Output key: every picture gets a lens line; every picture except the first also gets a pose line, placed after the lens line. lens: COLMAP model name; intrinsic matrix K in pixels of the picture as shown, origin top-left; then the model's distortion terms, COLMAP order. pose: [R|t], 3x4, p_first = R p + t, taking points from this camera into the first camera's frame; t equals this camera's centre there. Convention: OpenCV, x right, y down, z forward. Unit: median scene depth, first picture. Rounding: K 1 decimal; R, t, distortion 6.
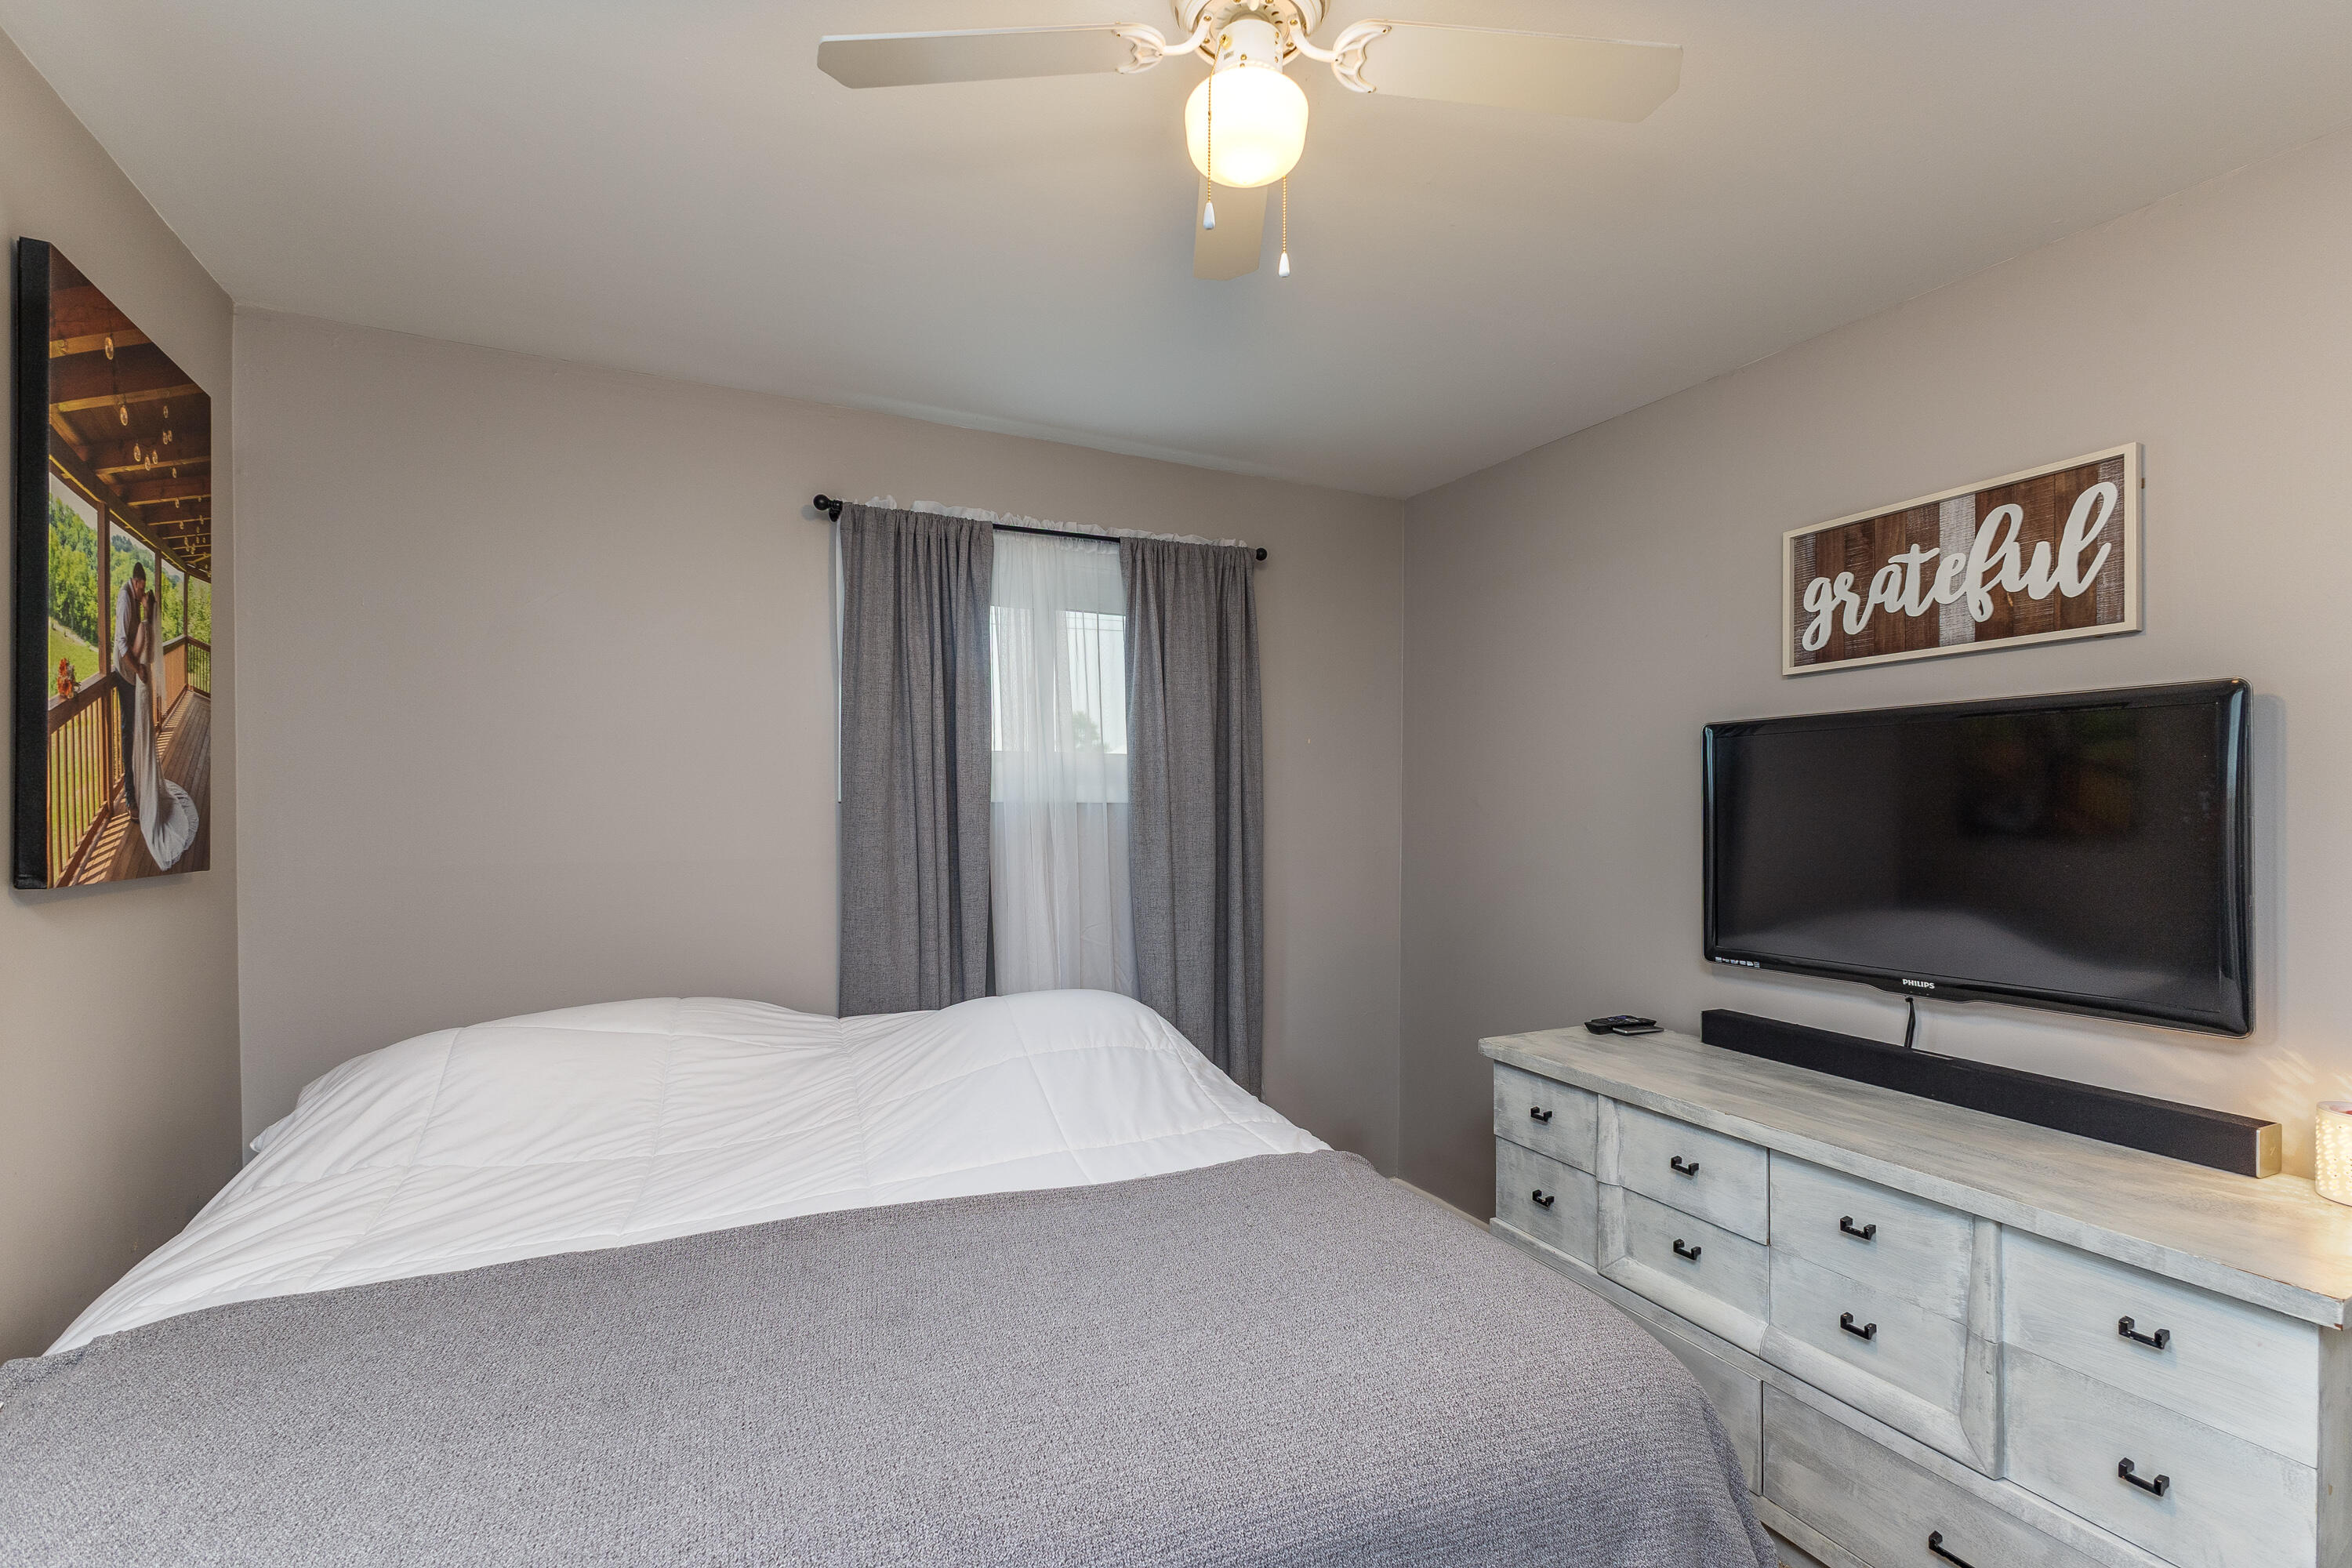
lens RADIAL K [[1043.3, 0, 1185.8], [0, 1043.3, 792.2], [0, 0, 1]] dist [0.001295, 0.000031]
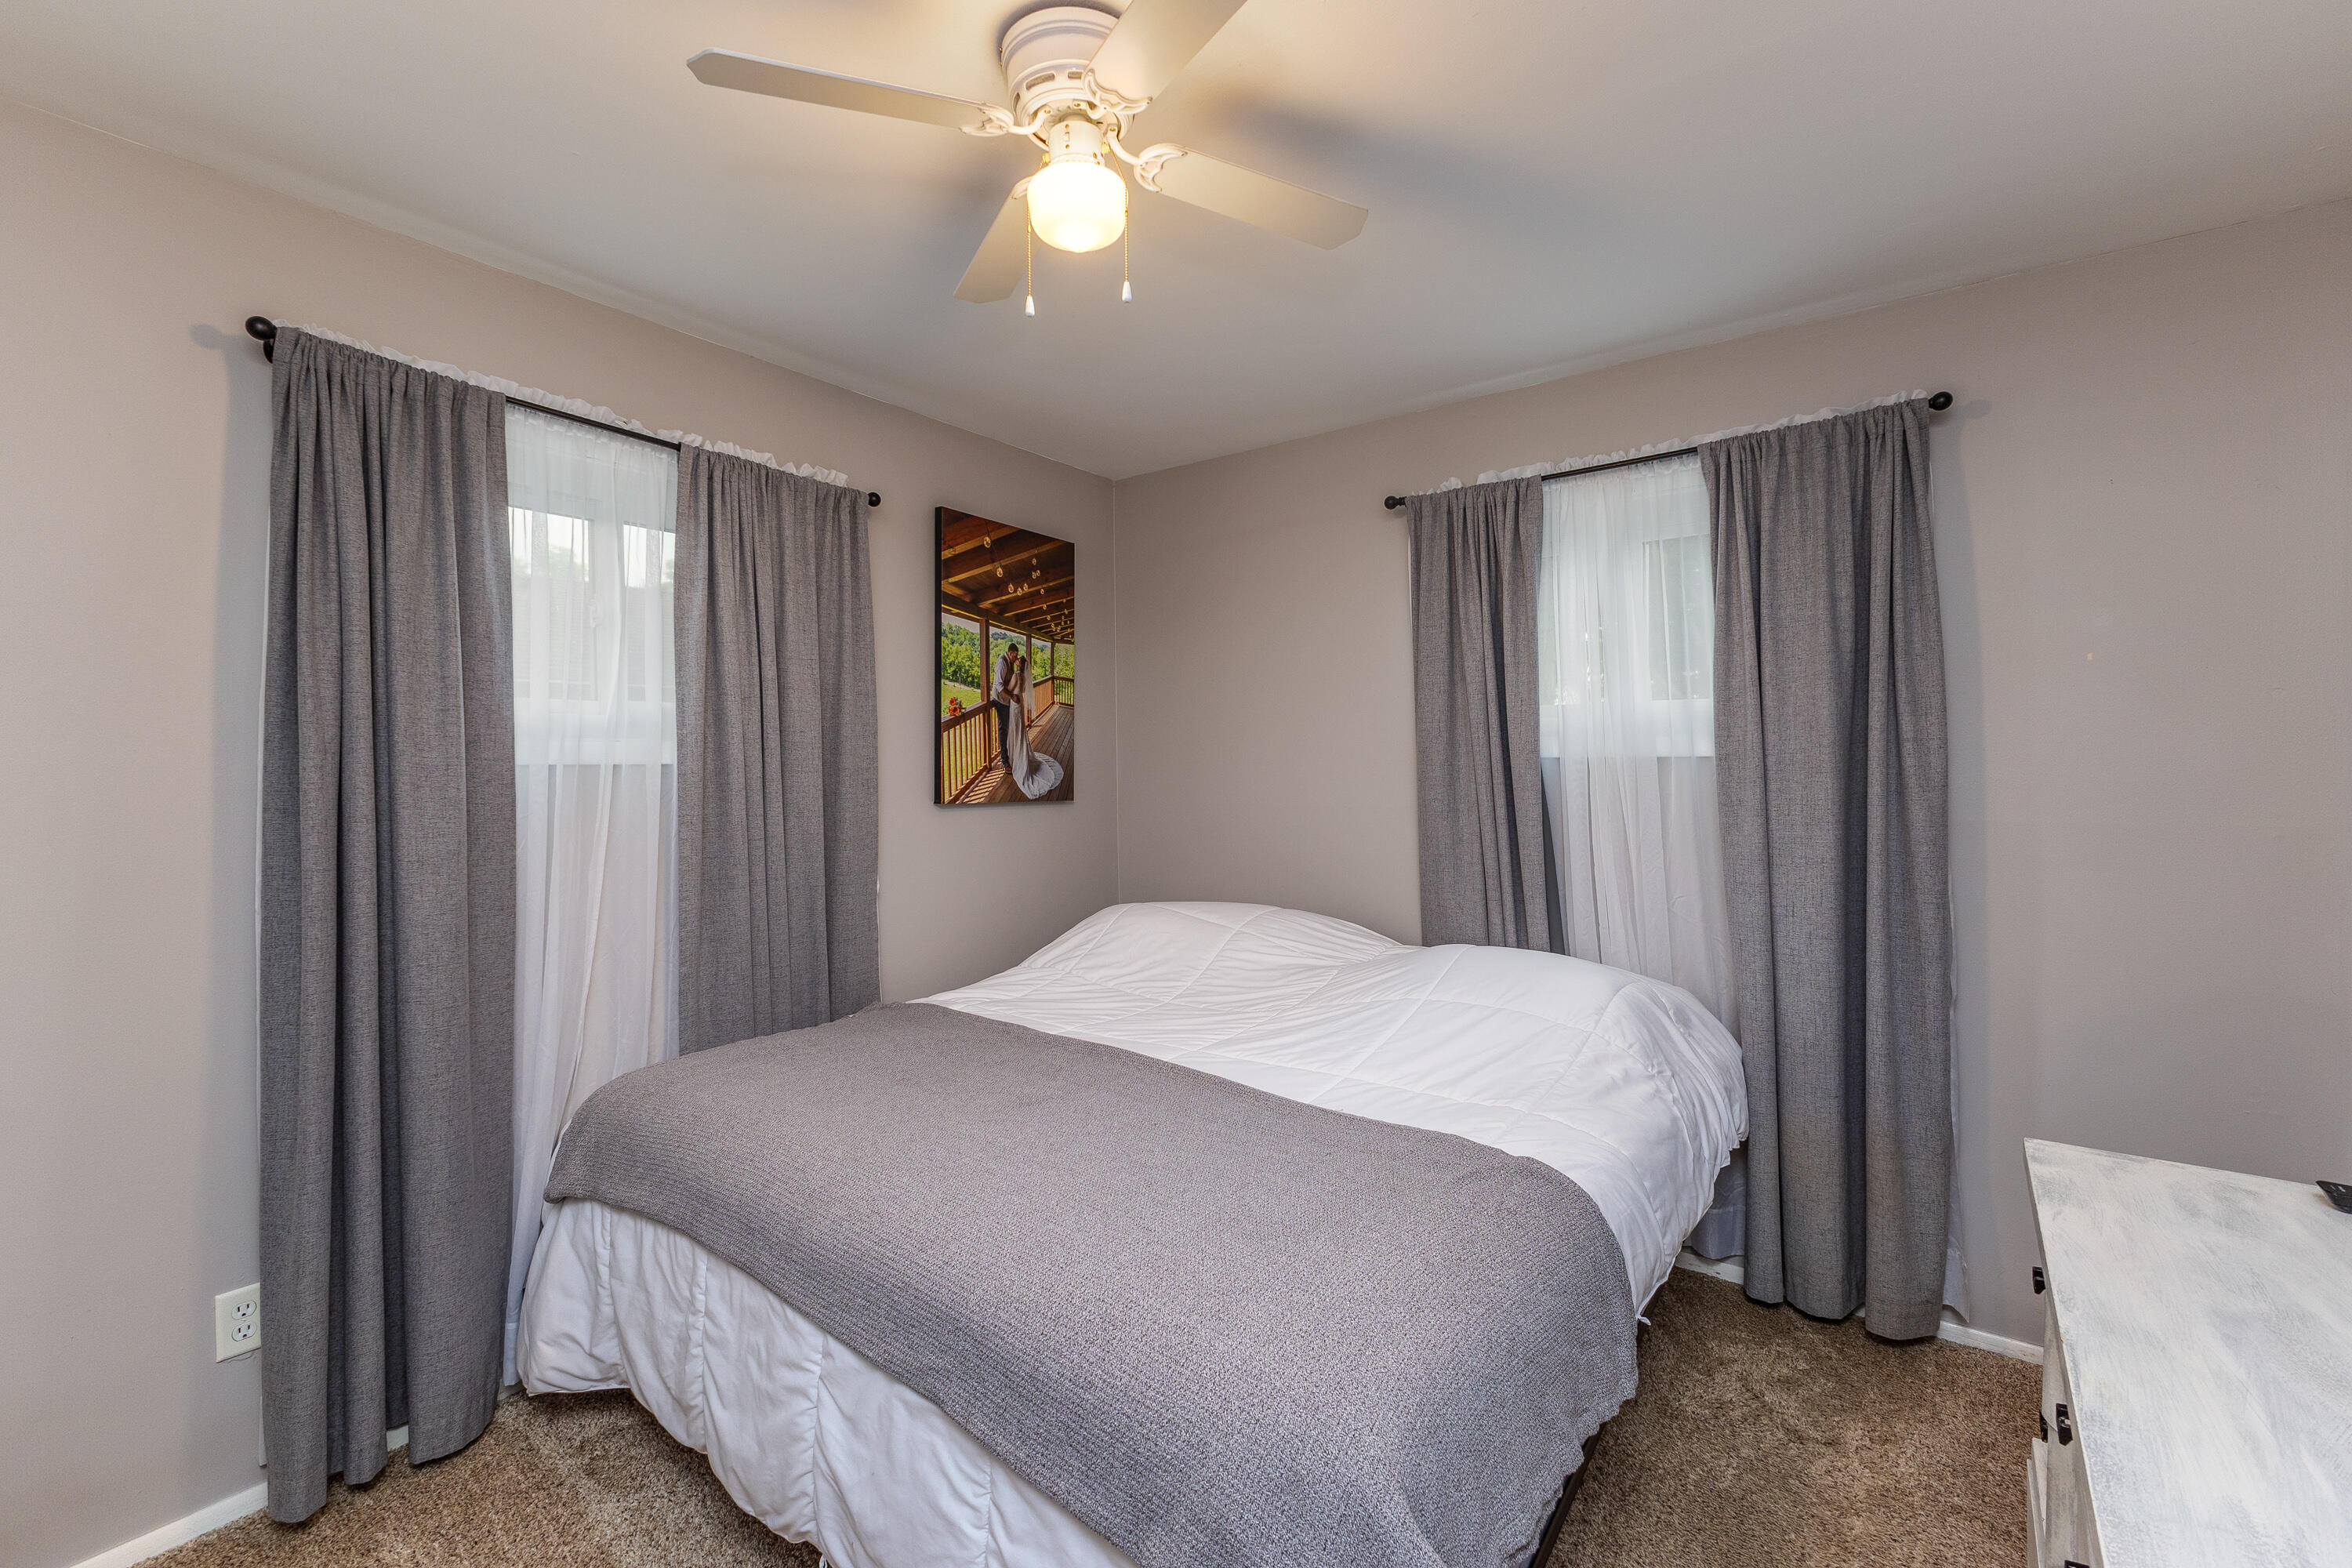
lens RADIAL K [[1023.9, 0, 1175.3], [0, 1023.9, 758.1], [0, 0, 1]] dist [0.015809, -0.005031]
pose [[0.435999, -0.011194, -0.899877, 0.849179], [0.018837, 0.999817, -0.003311, 0.010332], [0.899750, -0.015507, 0.436130, 0.409986]]
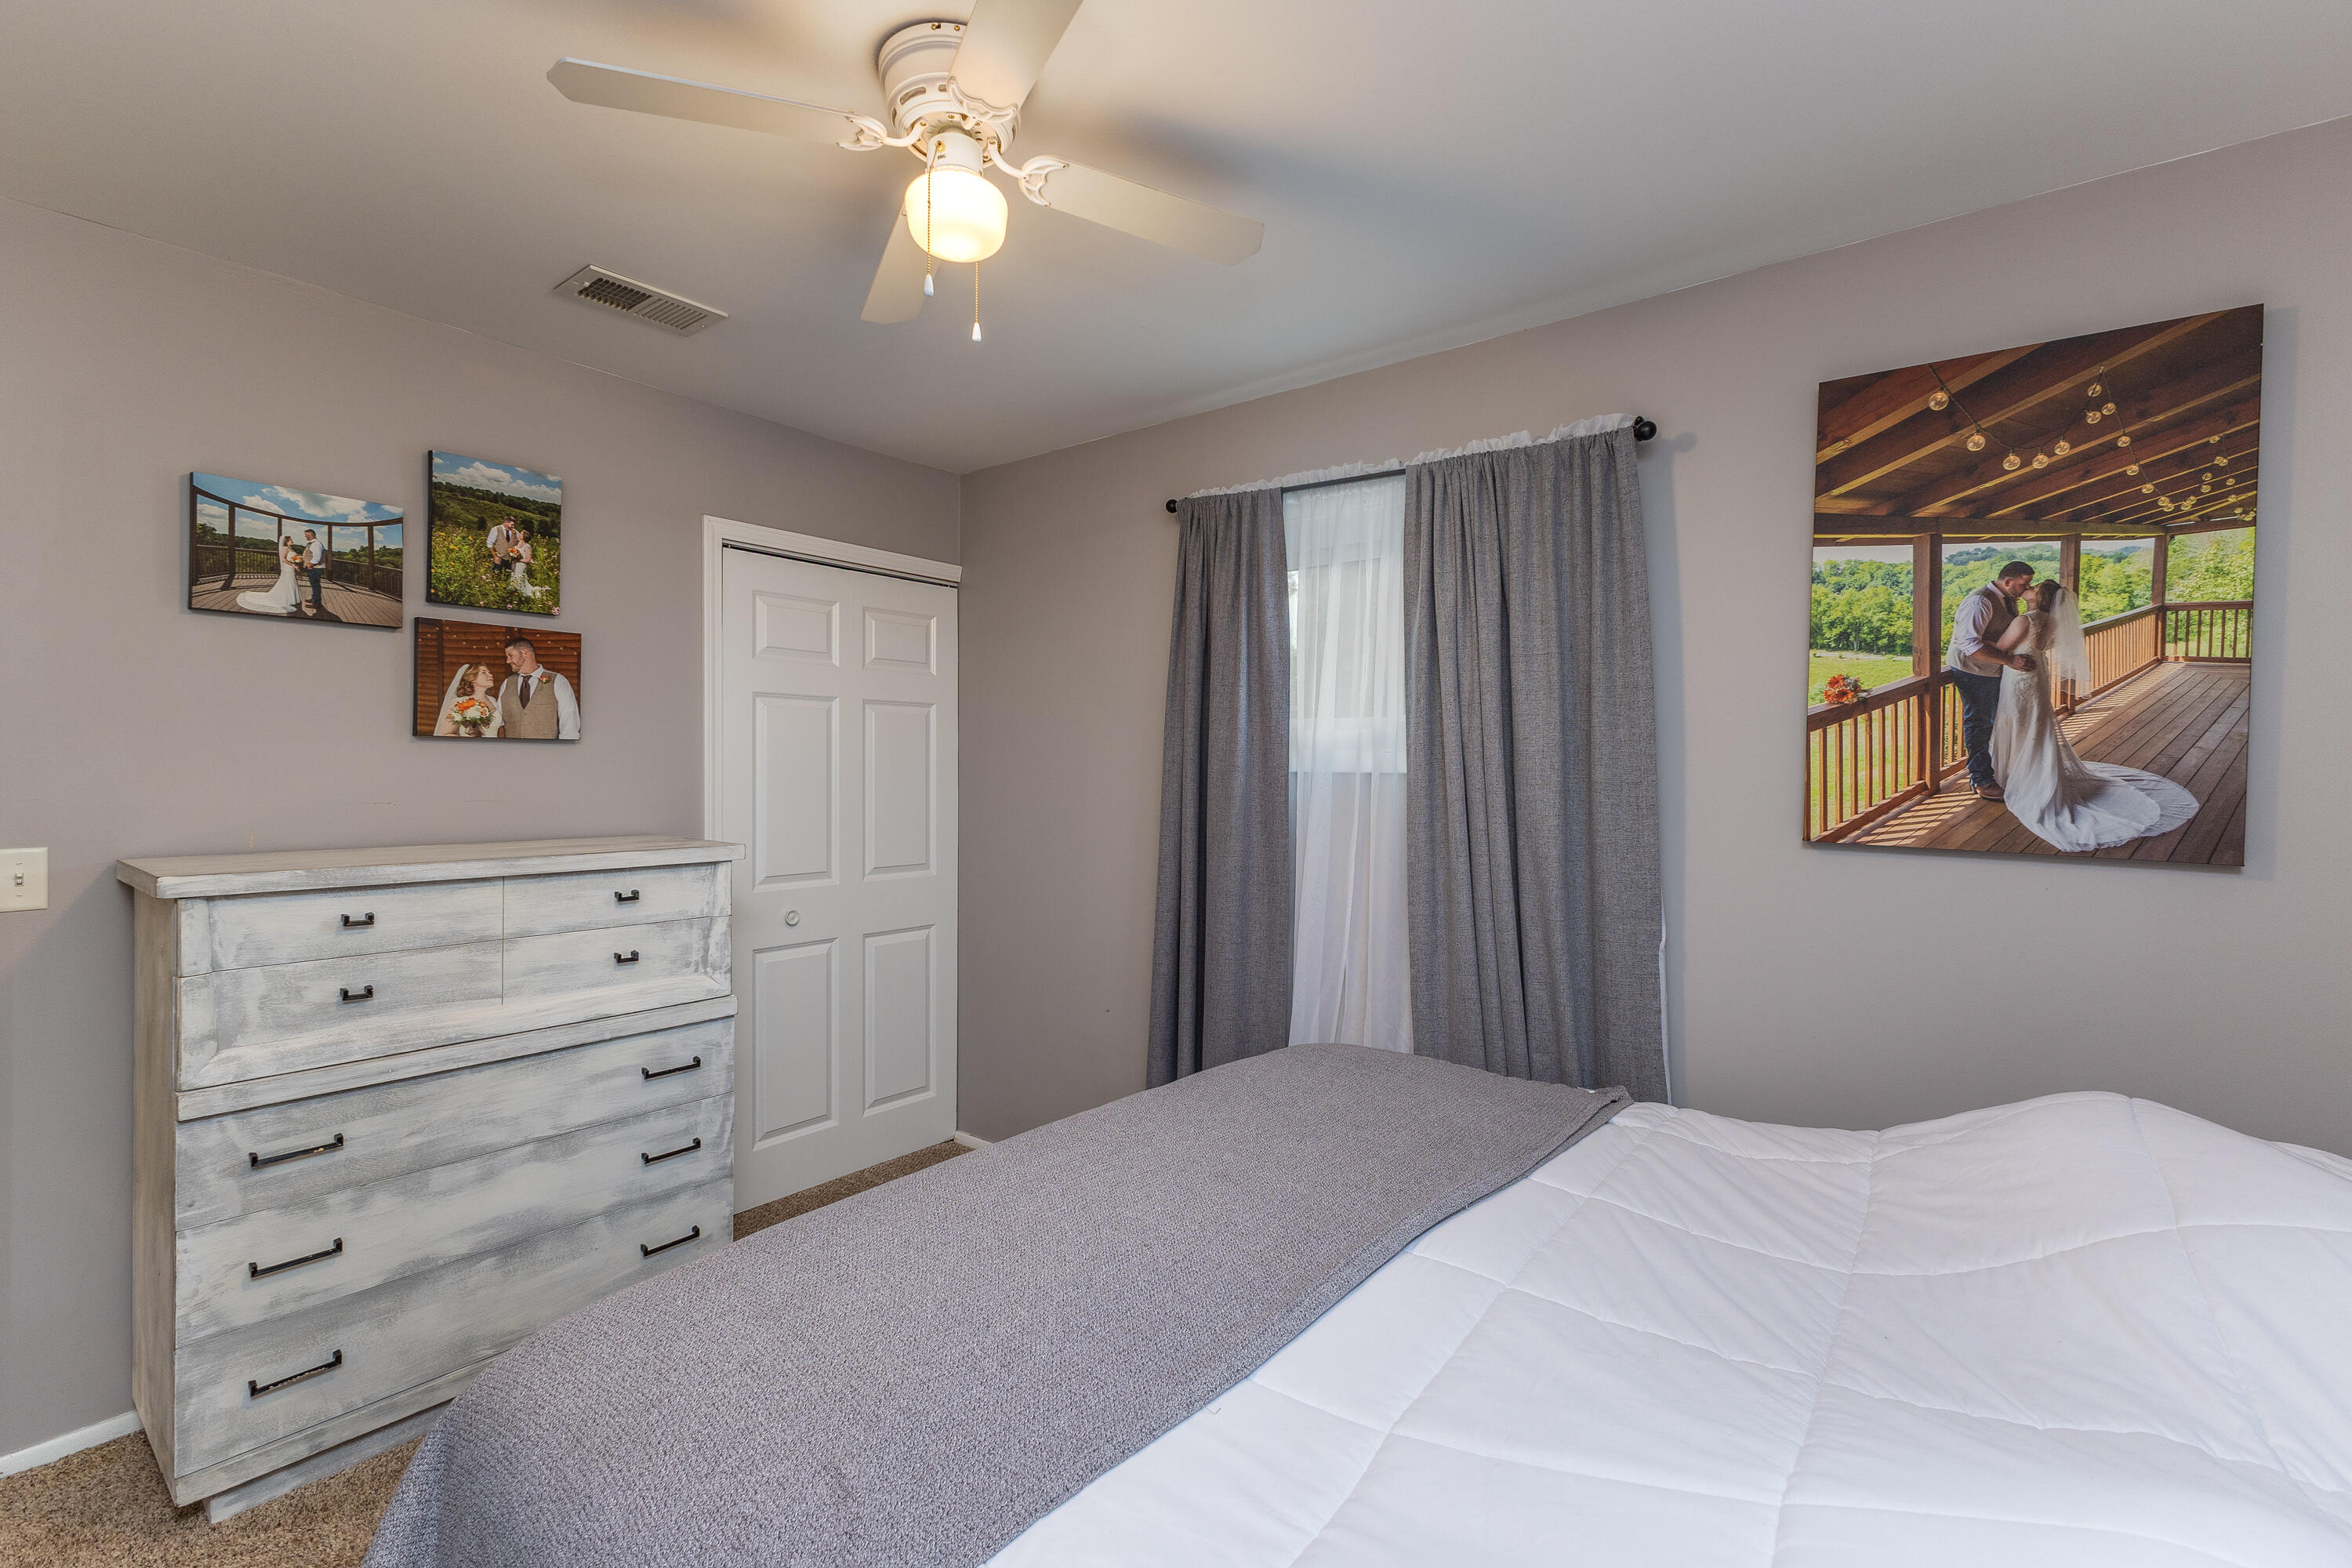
lens RADIAL K [[986.7, 0, 1172.0], [0, 986.7, 751.7], [0, 0, 1]] dist [0.017428, 0.000086]
pose [[-0.903753, -0.011734, -0.427893, 0.221895], [-0.002414, 0.999748, -0.022317, 0.002465], [0.428047, -0.019136, -0.903554, 1.502101]]
